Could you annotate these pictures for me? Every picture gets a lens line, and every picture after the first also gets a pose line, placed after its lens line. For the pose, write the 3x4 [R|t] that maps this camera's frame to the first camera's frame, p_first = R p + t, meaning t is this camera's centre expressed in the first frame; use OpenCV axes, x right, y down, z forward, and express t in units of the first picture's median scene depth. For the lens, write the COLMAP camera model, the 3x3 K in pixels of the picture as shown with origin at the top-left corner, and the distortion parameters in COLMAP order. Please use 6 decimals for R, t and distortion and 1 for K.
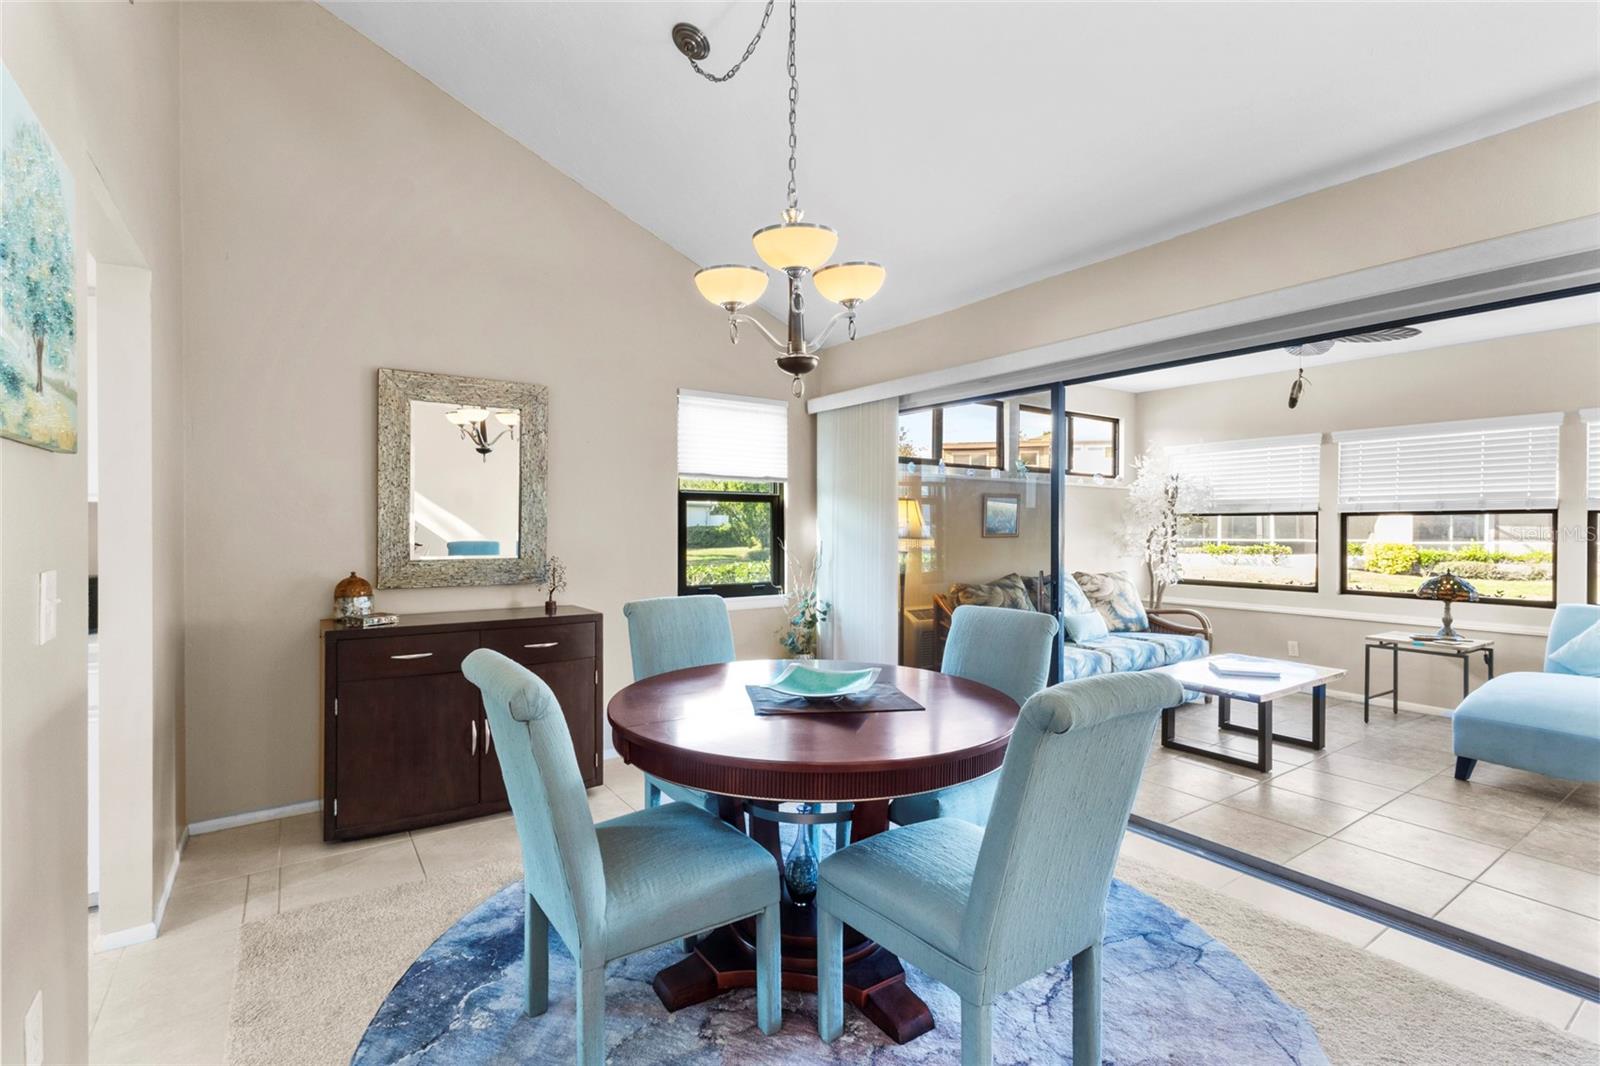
lens RADIAL K [[737.6, 0, 796.2], [0, 737.6, 528.6], [0, 0, 1]] dist [0.001618, 0.001108]
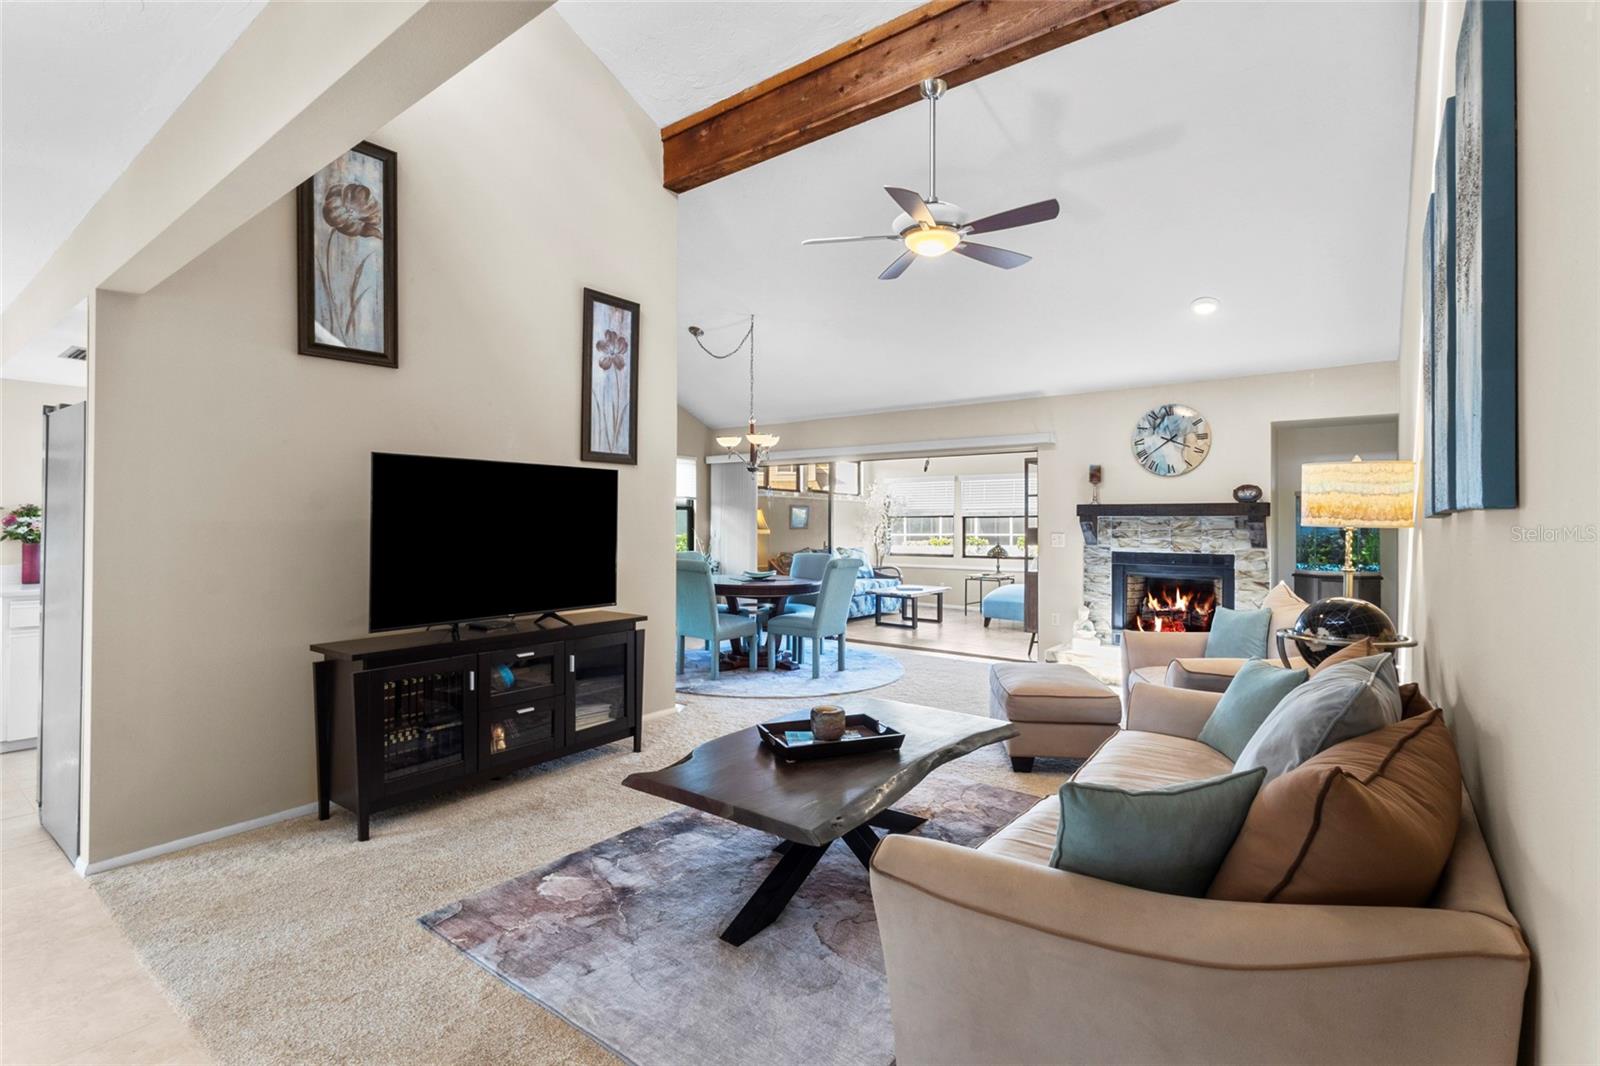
lens RADIAL K [[742.2, 0, 798.4], [0, 742.2, 515.5], [0, 0, 1]] dist [-0.001935, 0.000331]
pose [[0.952266, 0.004546, 0.305234, -0.298059], [0.000095, 0.999885, -0.015189, 0.006303], [-0.305268, 0.014493, 0.952156, -0.780385]]
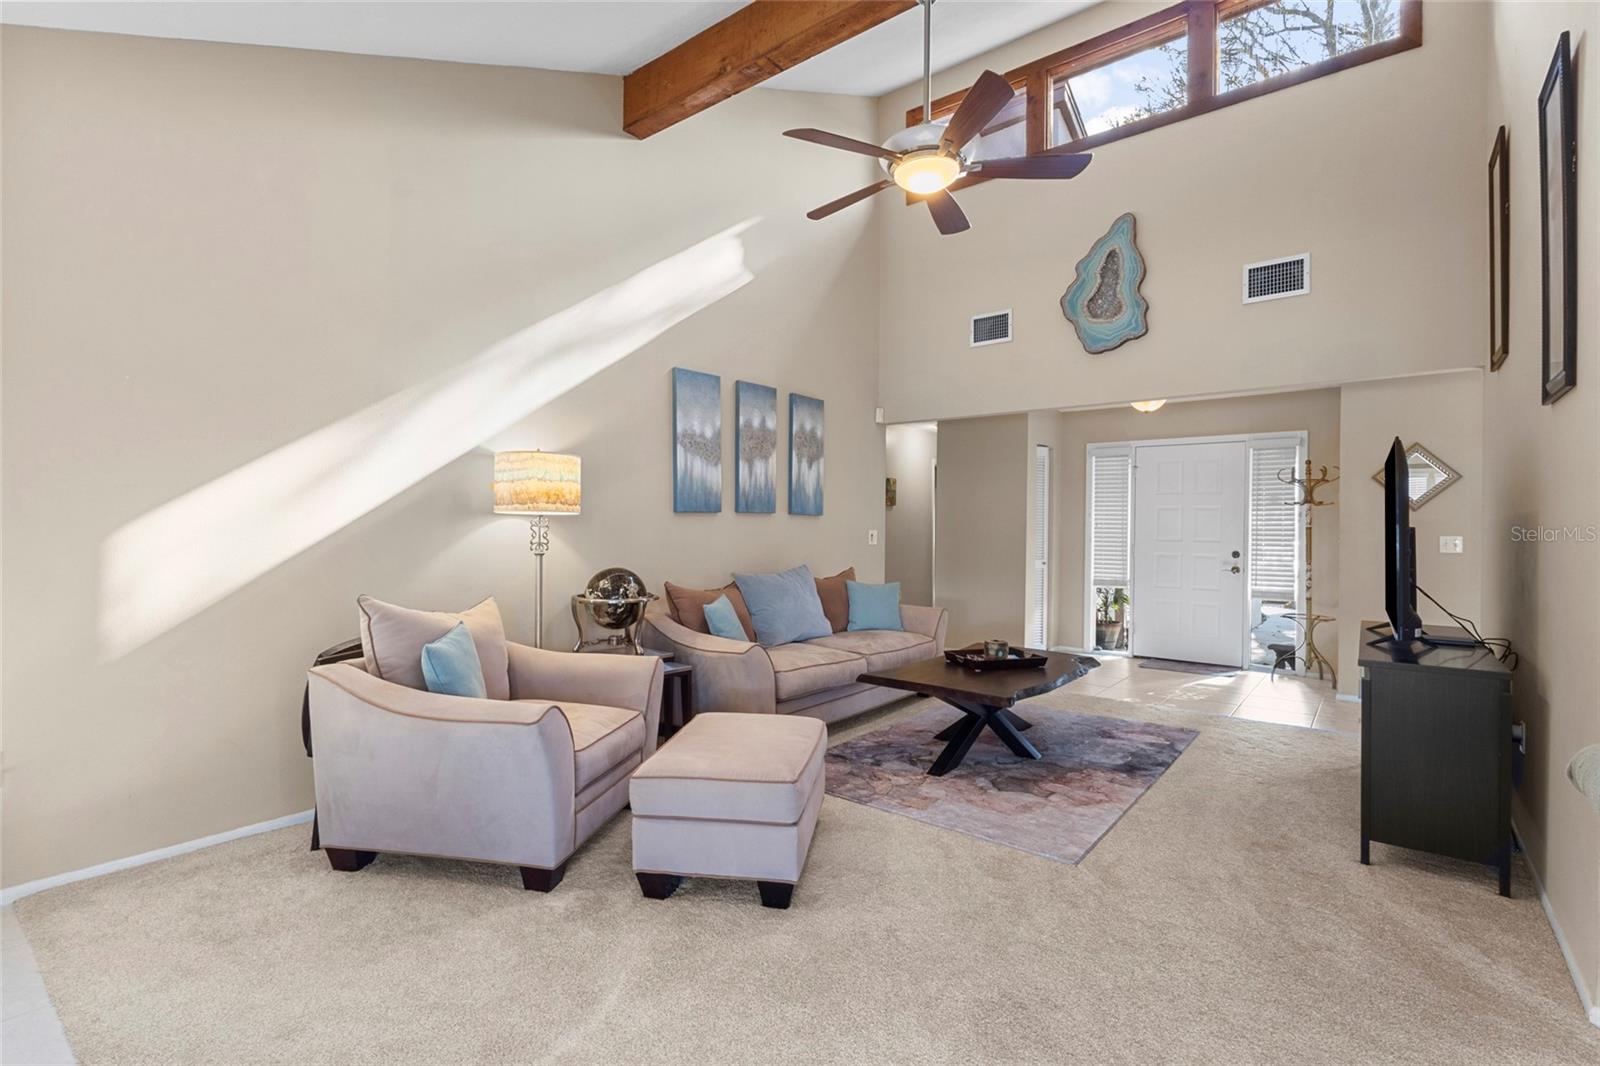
lens RADIAL K [[737.6, 0, 796.2], [0, 737.6, 528.6], [0, 0, 1]] dist [0.001618, 0.001108]
pose [[-0.958158, -0.010890, -0.286033, 0.280666], [-0.013430, 0.999886, 0.006923, 0.012451], [0.285925, 0.010474, -0.958195, 0.344748]]
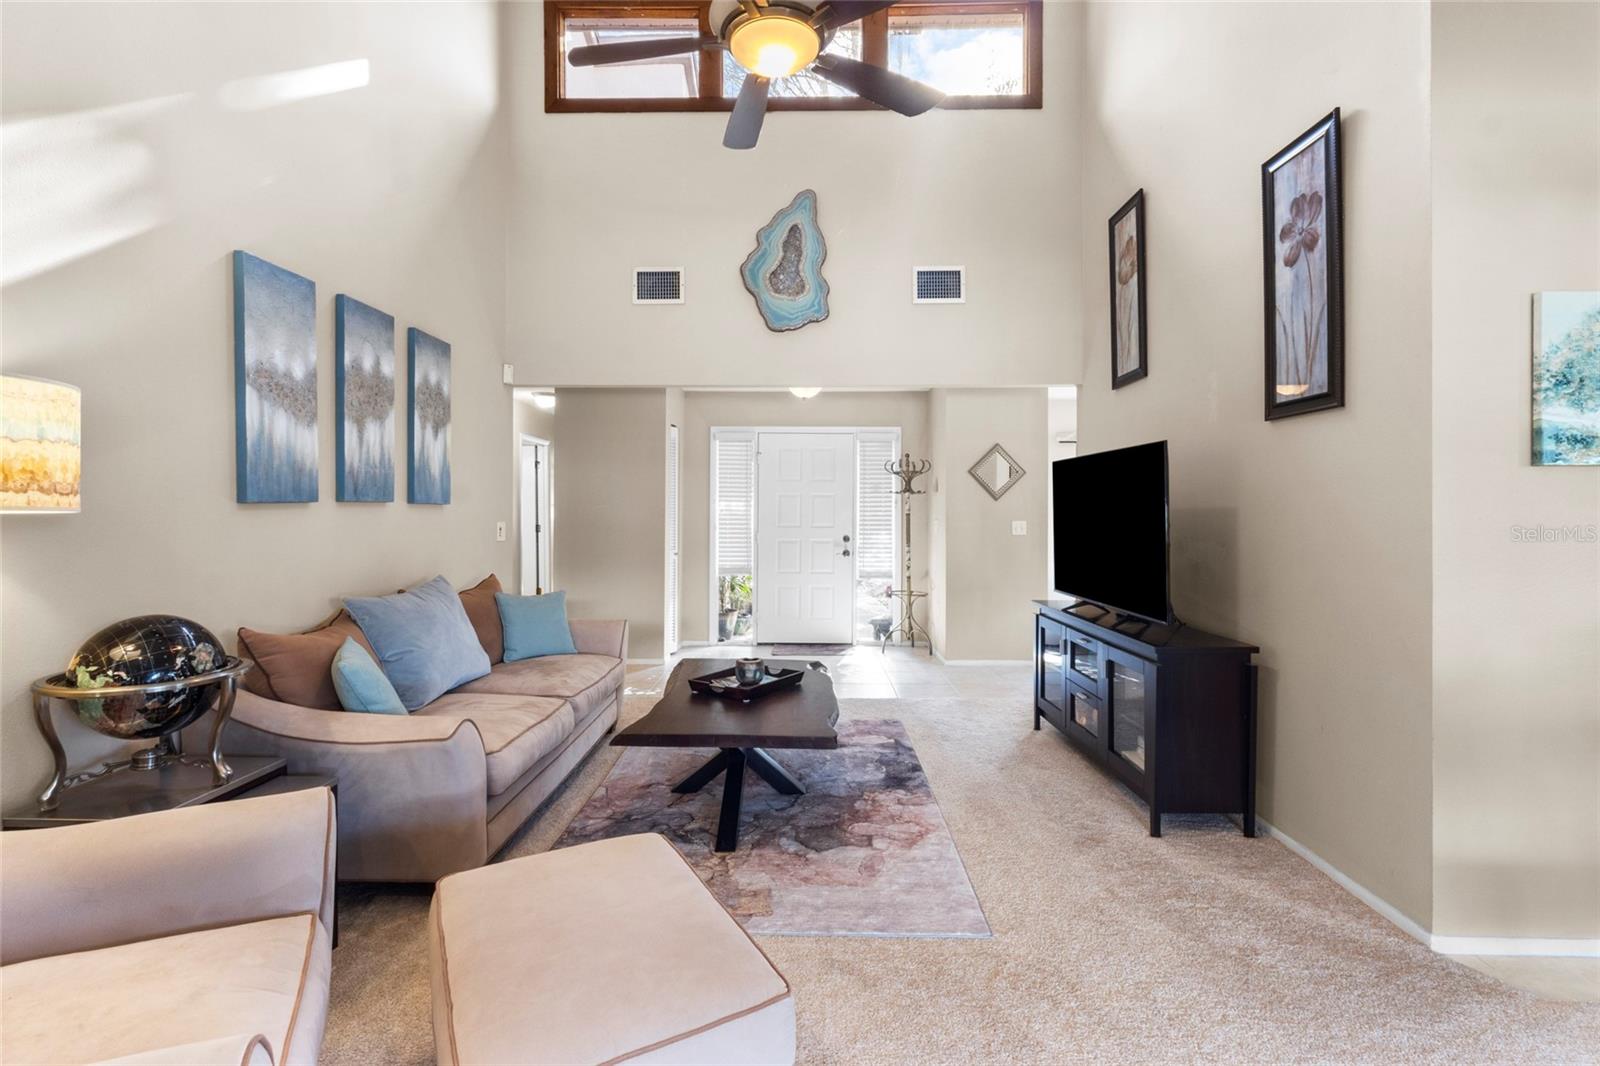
lens RADIAL K [[744.1, 0, 799.1], [0, 744.1, 509.2], [0, 0, 1]] dist [0.001517, 0.000957]
pose [[-0.579535, -0.005208, -0.814931, 0.357151], [-0.009148, 0.999958, 0.000116, 0.002221], [0.814896, 0.007522, -0.579558, 0.083510]]
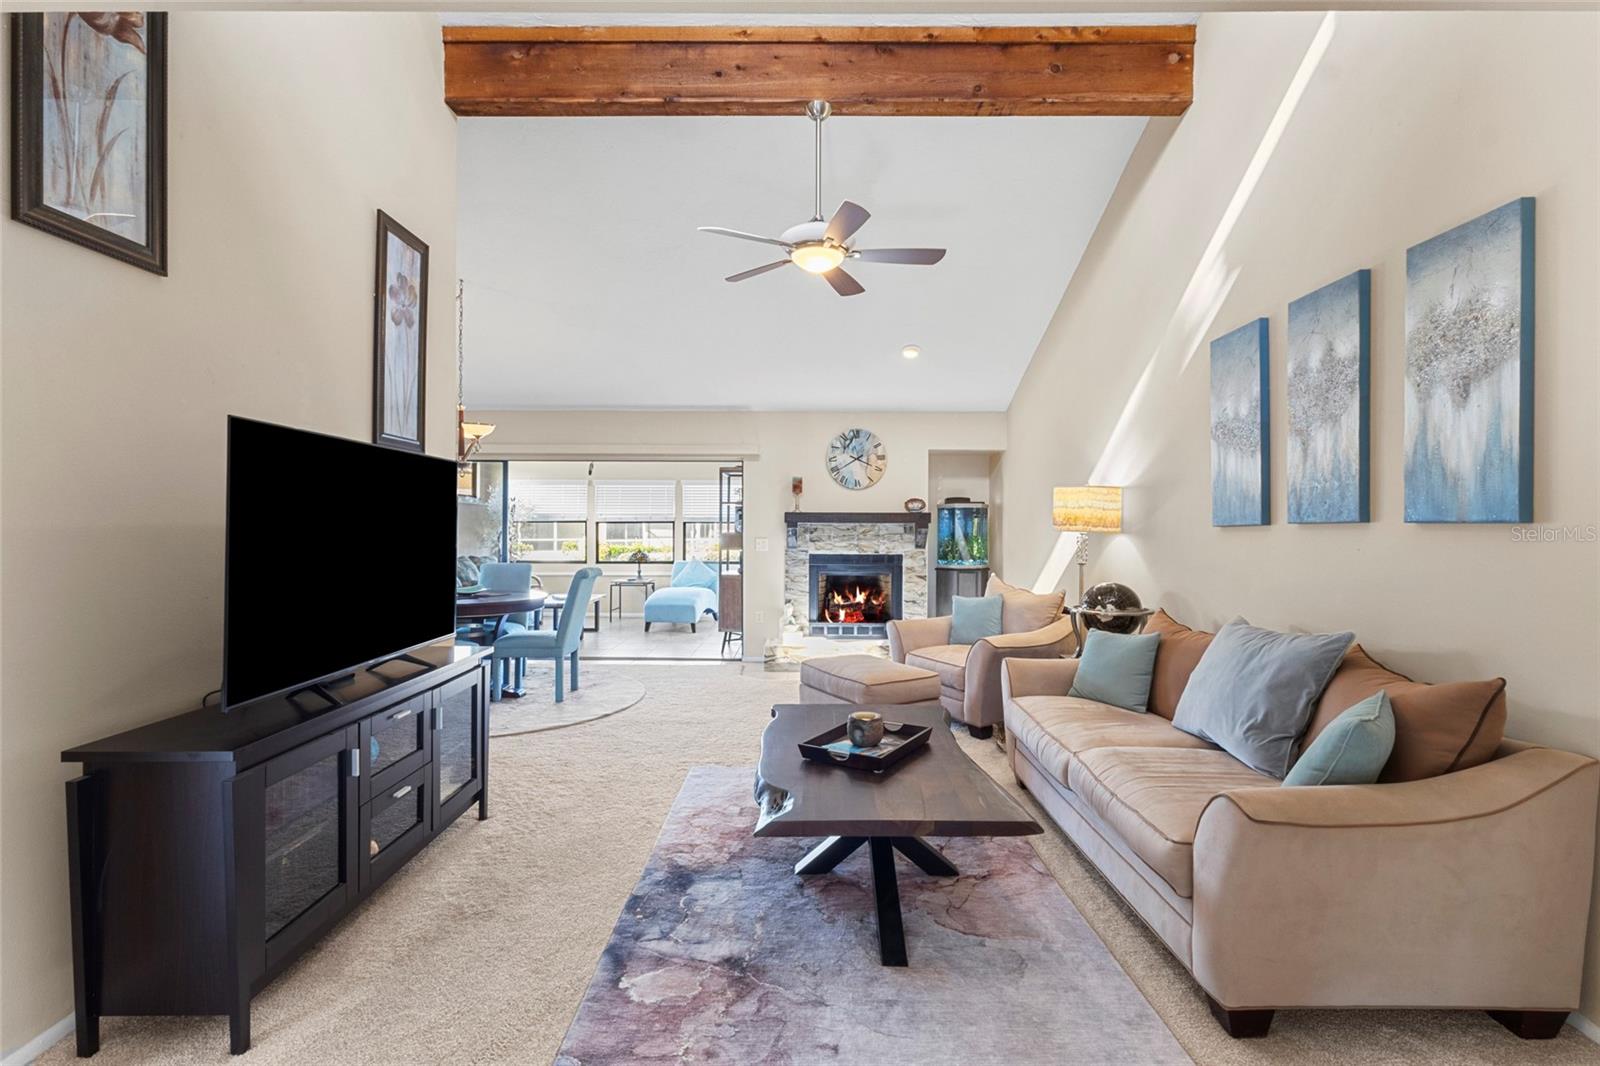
lens RADIAL K [[737.6, 0, 796.2], [0, 737.6, 528.6], [0, 0, 1]] dist [0.001618, 0.001108]
pose [[0.574844, 0.000739, 0.818263, -0.561095], [0.002823, 0.999992, -0.002886, 0.003773], [-0.818258, 0.003969, 0.574837, -0.558386]]
